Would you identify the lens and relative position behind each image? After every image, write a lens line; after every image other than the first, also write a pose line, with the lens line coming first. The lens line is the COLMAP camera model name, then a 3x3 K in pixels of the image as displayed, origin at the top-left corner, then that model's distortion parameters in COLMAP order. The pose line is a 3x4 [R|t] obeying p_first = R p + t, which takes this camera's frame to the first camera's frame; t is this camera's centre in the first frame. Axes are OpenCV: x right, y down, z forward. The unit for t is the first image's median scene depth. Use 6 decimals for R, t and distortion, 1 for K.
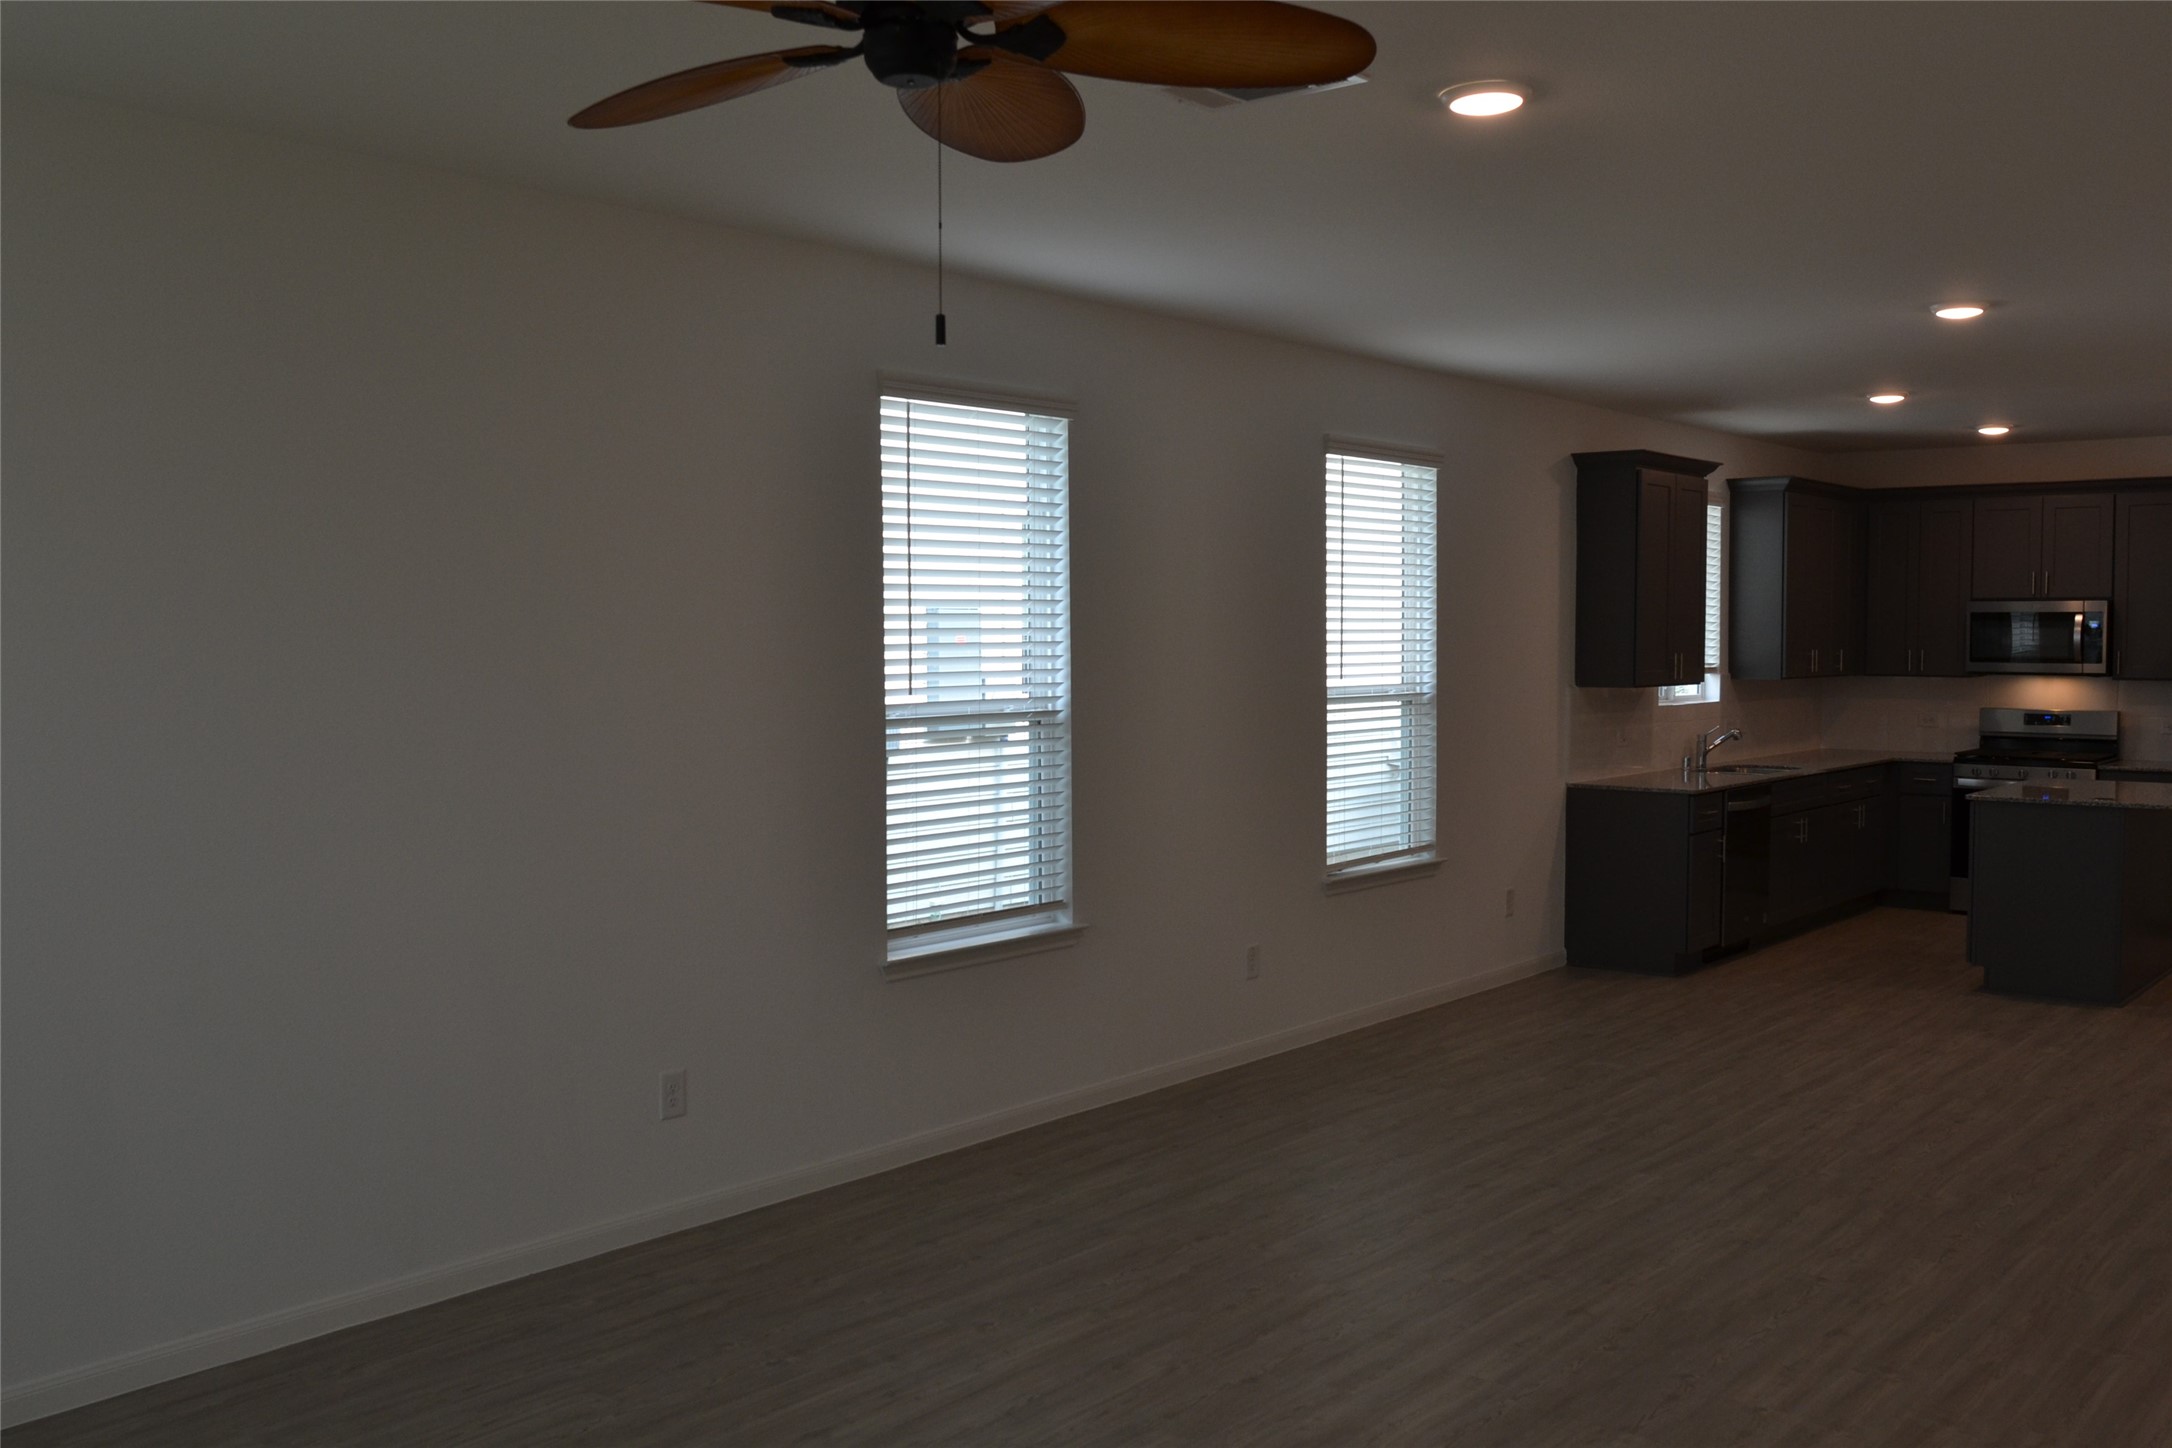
lens RADIAL K [[1937.2, 0, 1075.1], [0, 1937.2, 727.0], [0, 0, 1]] dist [-0.047307, 0.030437]
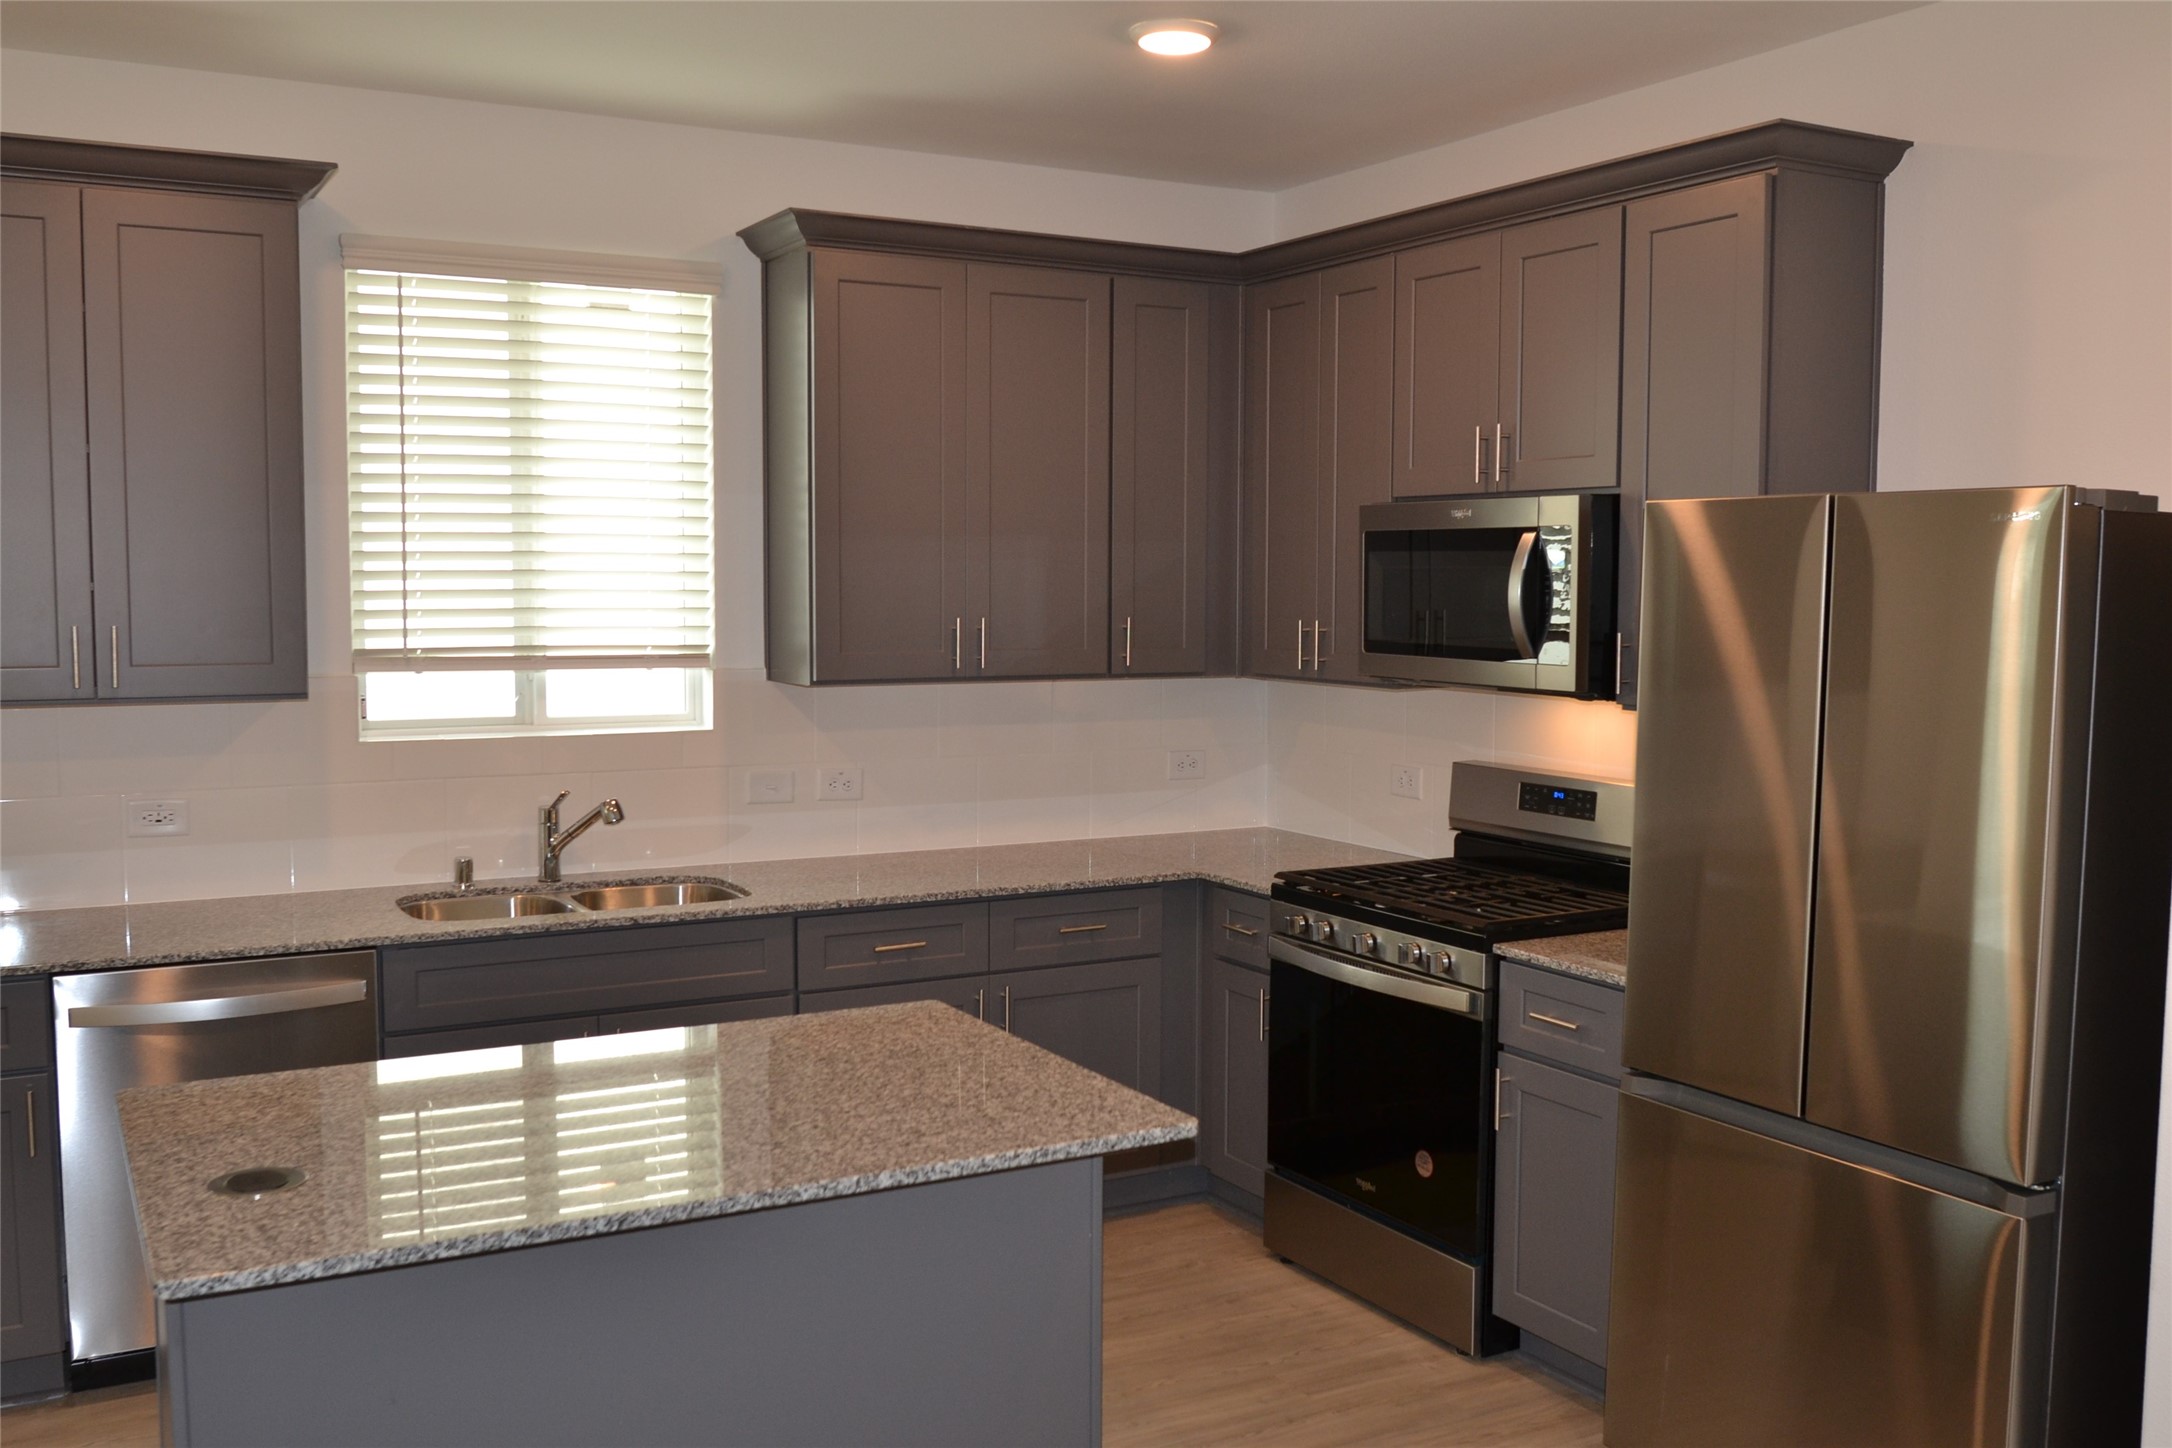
lens RADIAL K [[1937.2, 0, 1075.1], [0, 1937.2, 727.0], [0, 0, 1]] dist [-0.047307, 0.030437]
pose [[0.931875, 0.033717, -0.361208, 0.716193], [-0.024012, 0.999221, 0.031322, -0.037575], [0.361983, -0.020515, 0.931959, 0.757428]]
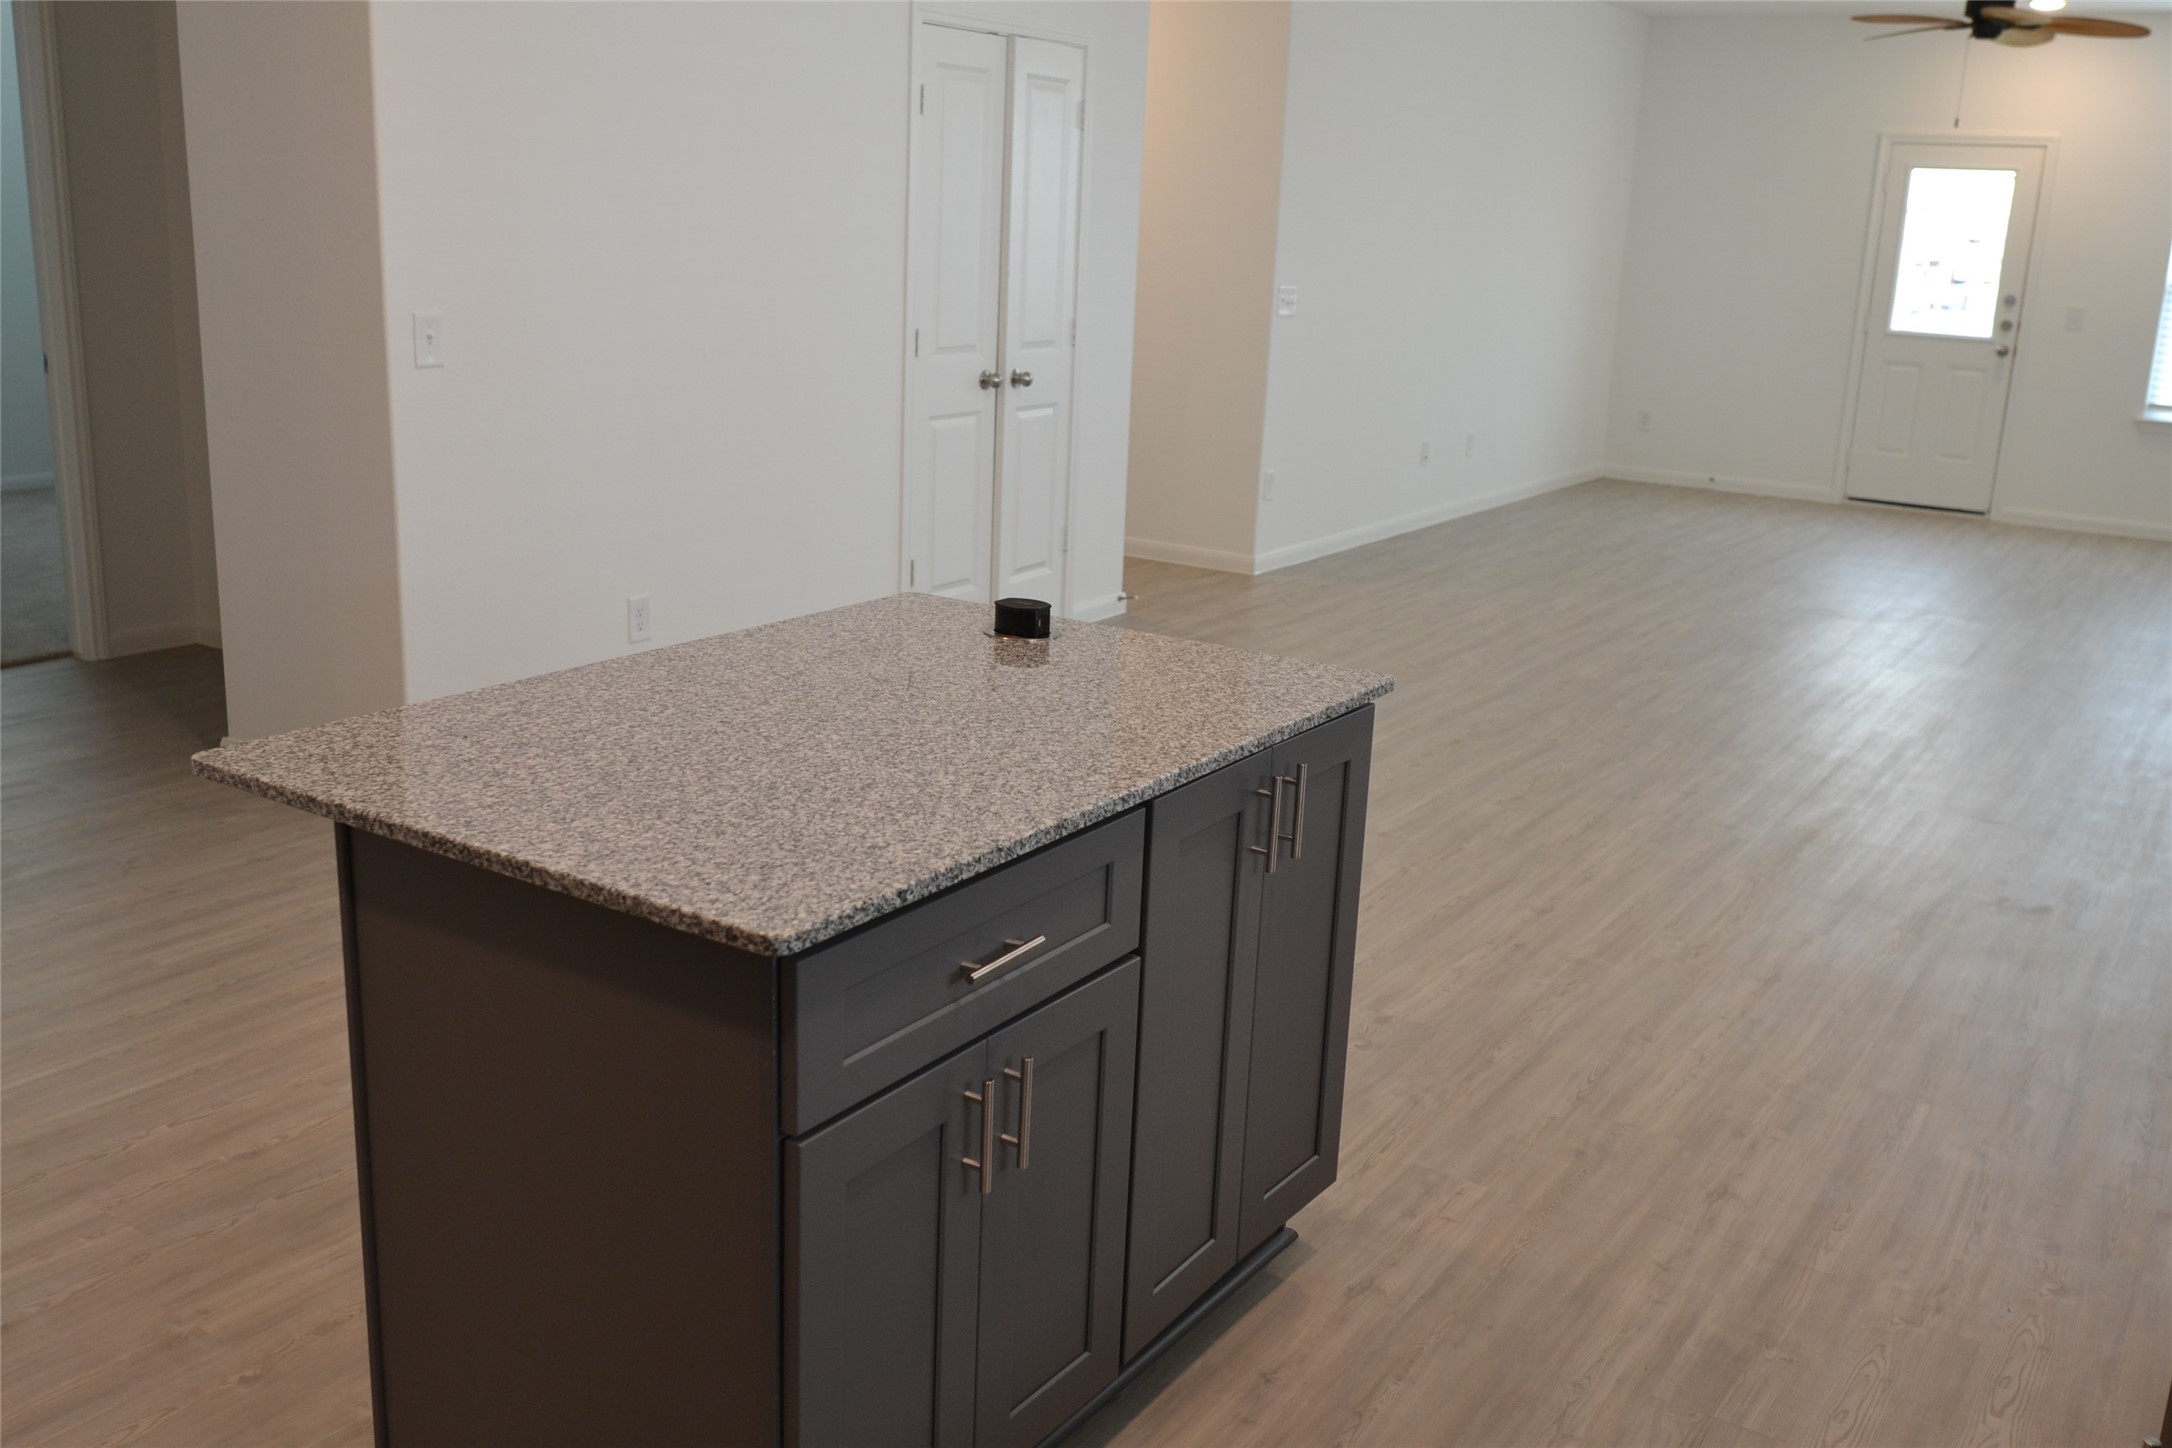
lens RADIAL K [[1940.1, 0, 1075.9], [0, 1940.1, 726.9], [0, 0, 1]] dist [-0.046293, 0.027963]
pose [[-0.992540, -0.006791, -0.121730, 0.547784], [-0.044212, 0.950532, 0.307465, -0.049921], [0.113620, 0.310554, -0.943741, 1.279282]]
